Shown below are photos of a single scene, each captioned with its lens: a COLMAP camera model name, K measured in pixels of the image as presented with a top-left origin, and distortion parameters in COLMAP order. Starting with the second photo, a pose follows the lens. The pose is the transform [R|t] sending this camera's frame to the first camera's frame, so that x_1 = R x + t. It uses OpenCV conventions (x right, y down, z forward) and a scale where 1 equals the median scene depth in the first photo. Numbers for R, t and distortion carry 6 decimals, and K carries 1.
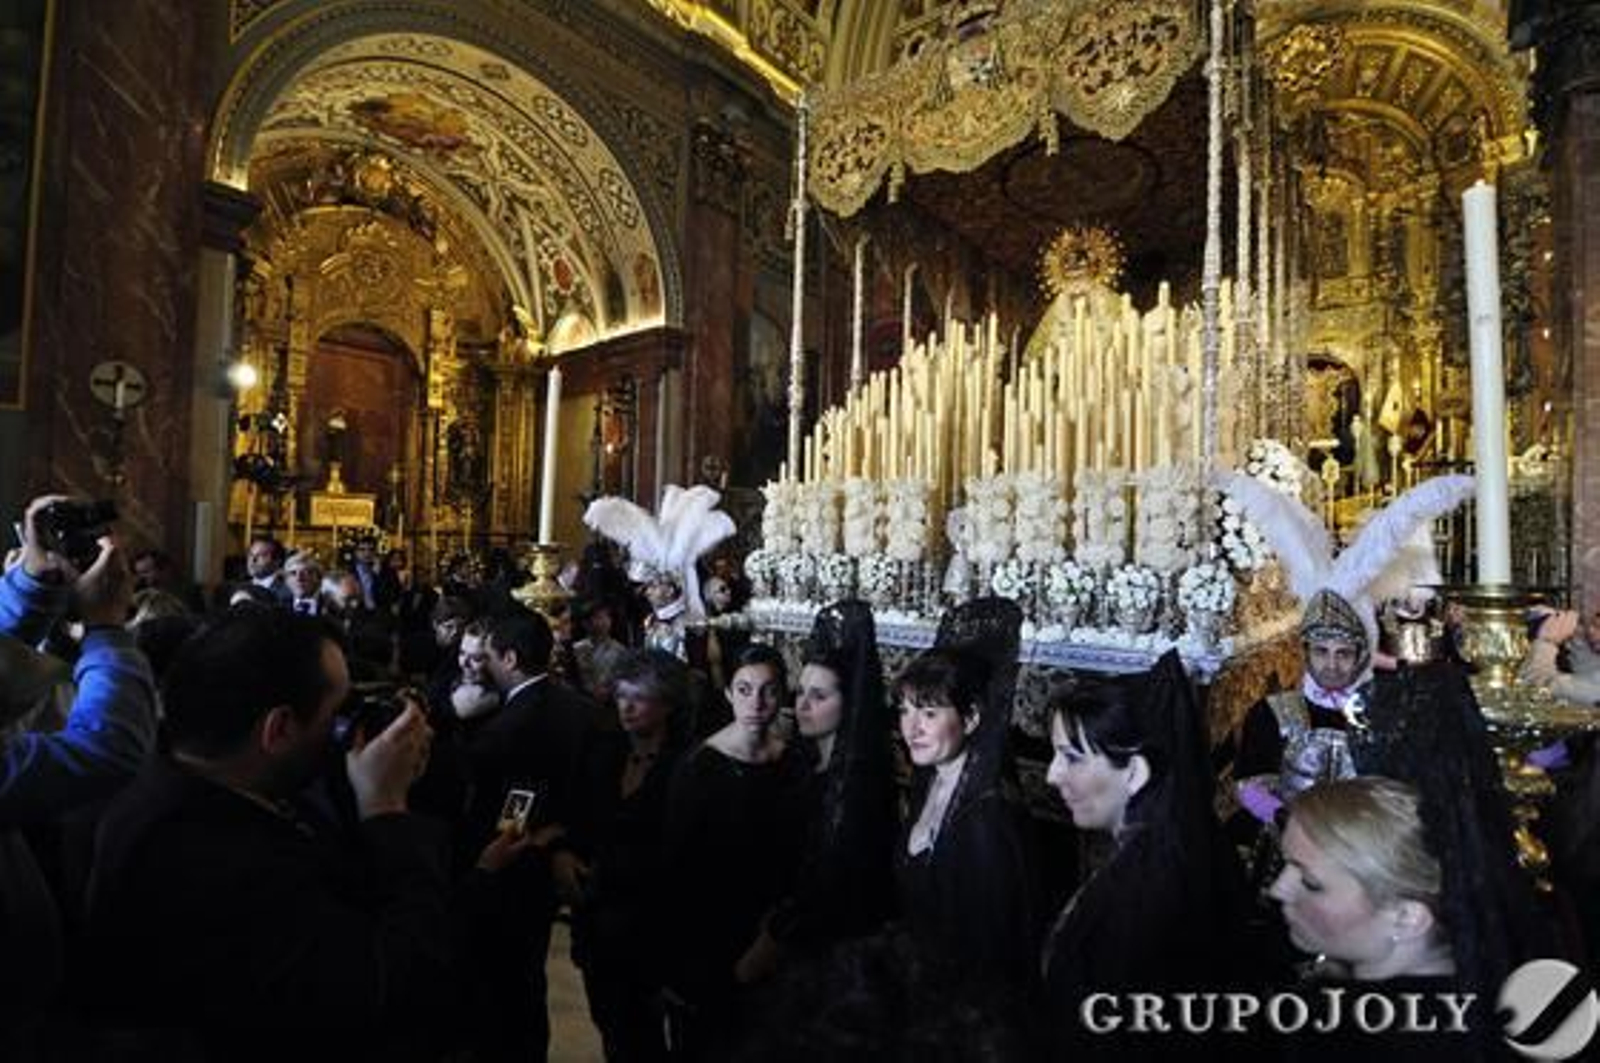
lens RADIAL K [[761.9, 0, 792.1], [0, 761.9, 535.2], [0, 0, 1]] dist [-0.007280, -0.009437]
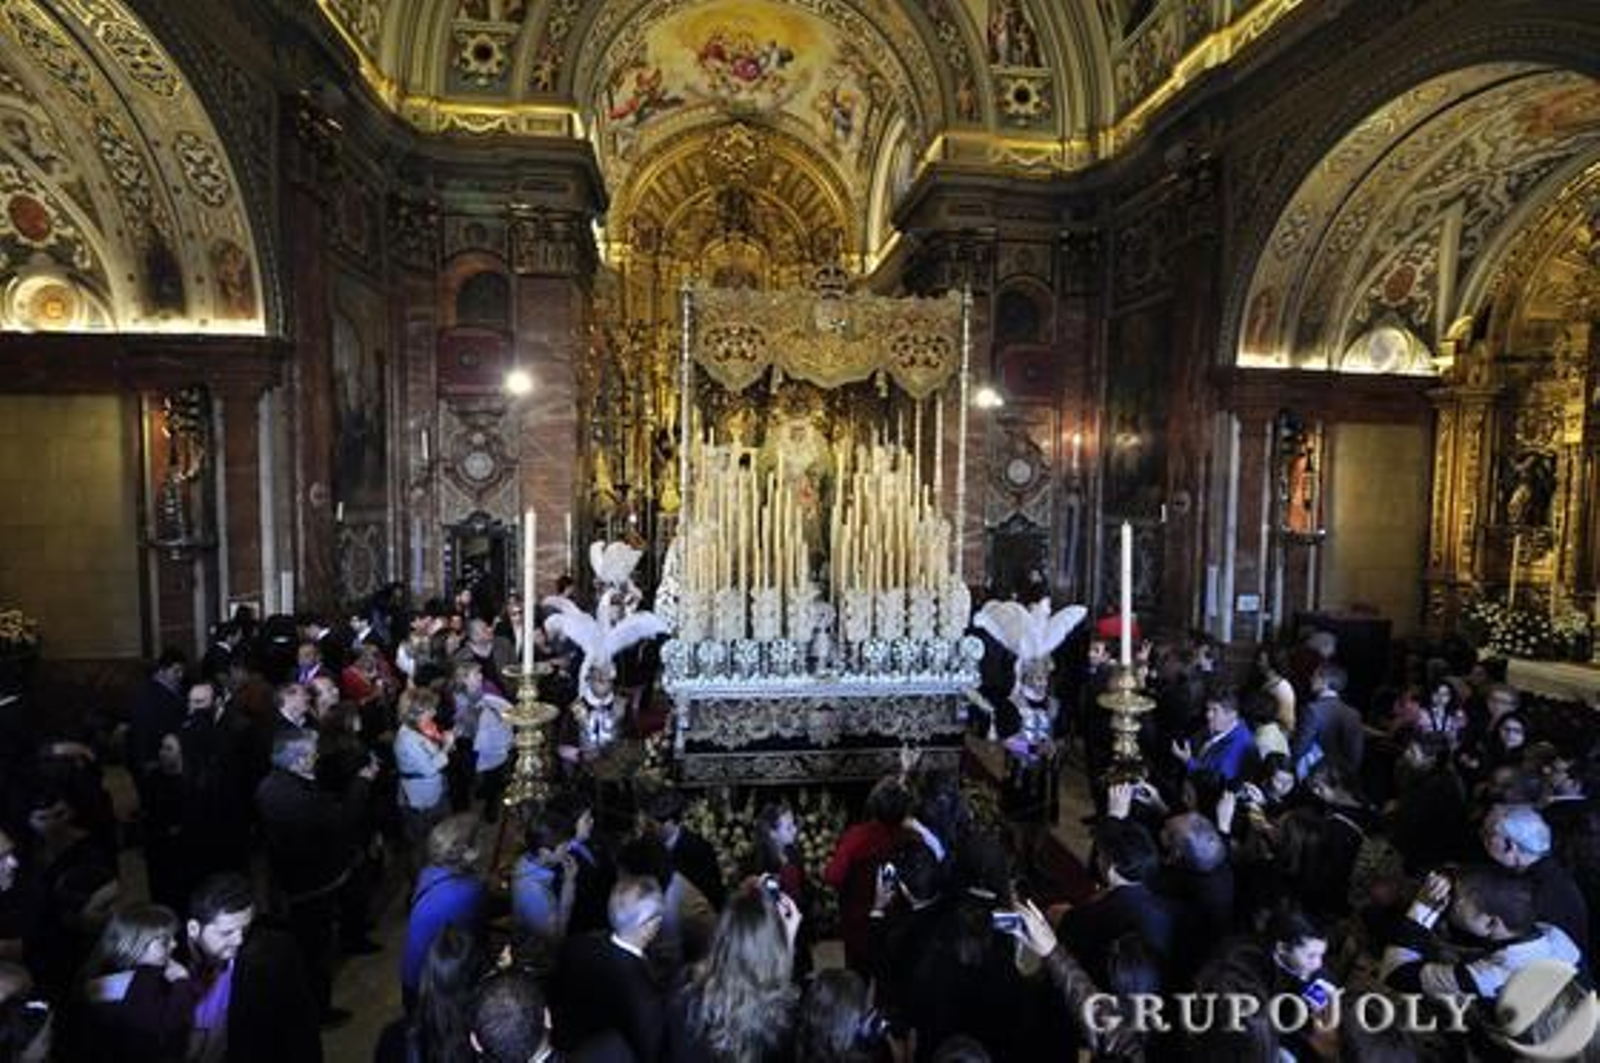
lens RADIAL K [[761.9, 0, 792.1], [0, 761.9, 535.2], [0, 0, 1]] dist [-0.007280, -0.009437]
pose [[0.682062, -0.065664, 0.728340, -0.749468], [-0.001546, 0.995829, 0.091227, -0.248980], [-0.731293, -0.063348, 0.679116, -0.015074]]
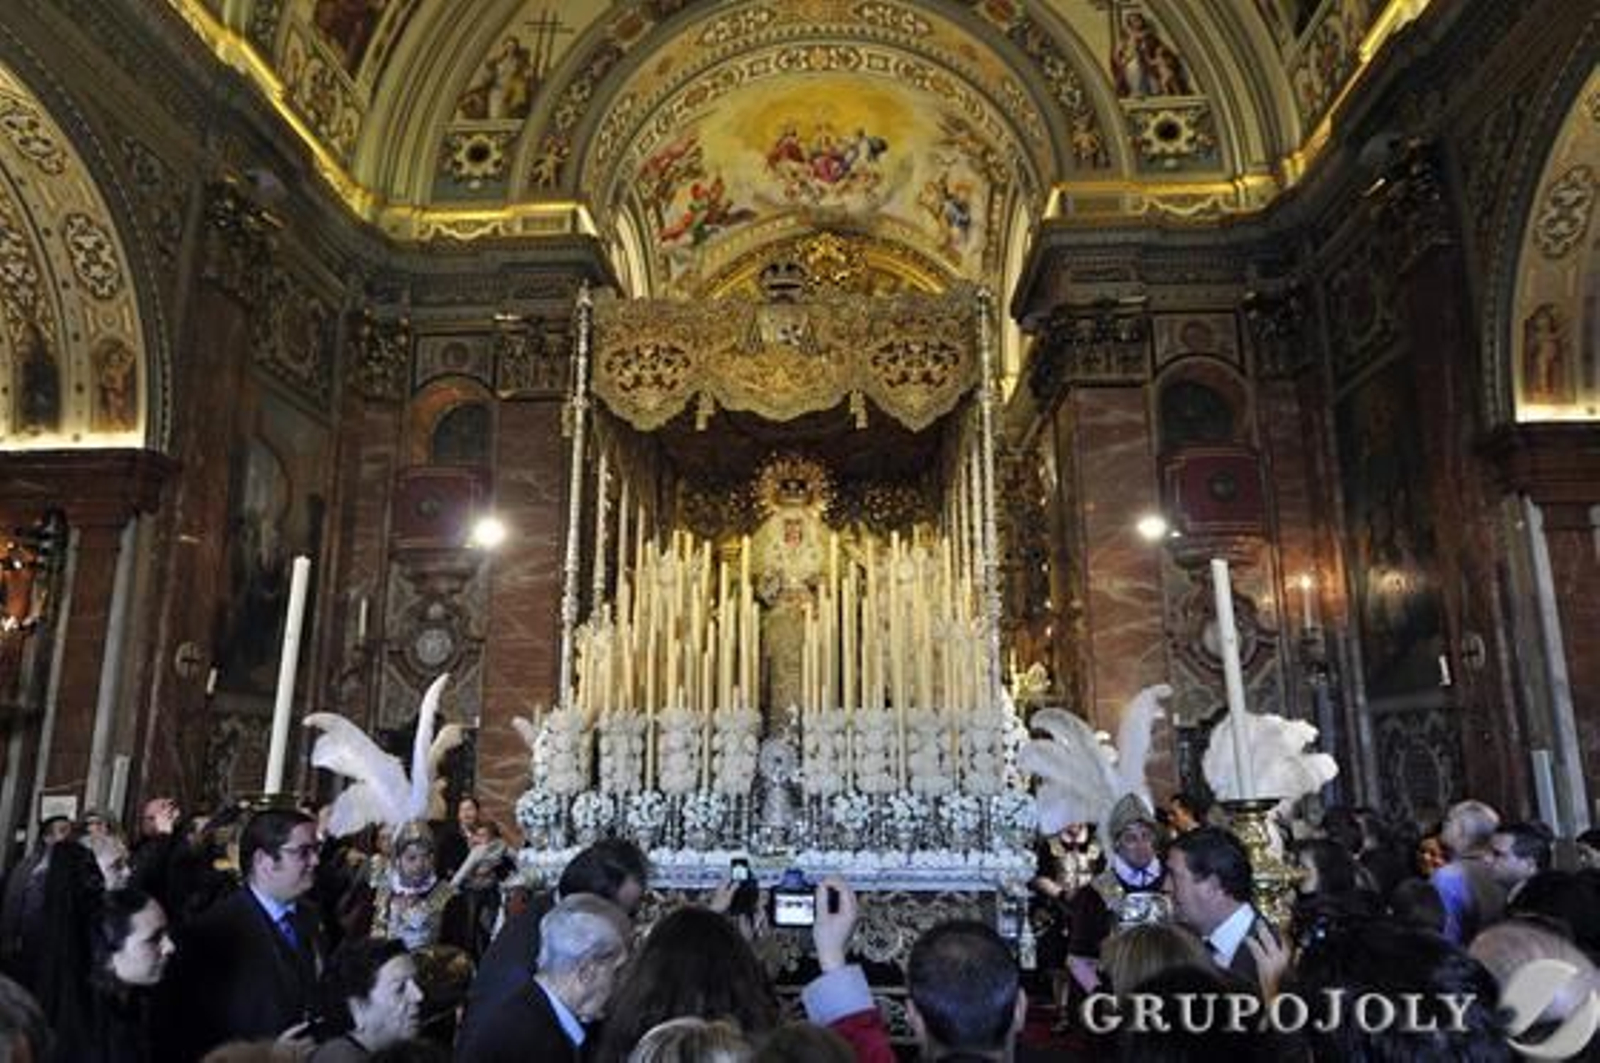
lens RADIAL K [[1077.7, 0, 786.1], [0, 1077.7, 534.2], [0, 0, 1]] dist [0.004485, -0.018770]
pose [[0.805197, 0.099959, 0.584522, -0.490765], [0.014014, 0.982208, -0.187272, -0.028106], [-0.592841, 0.158983, 0.789470, -0.139322]]
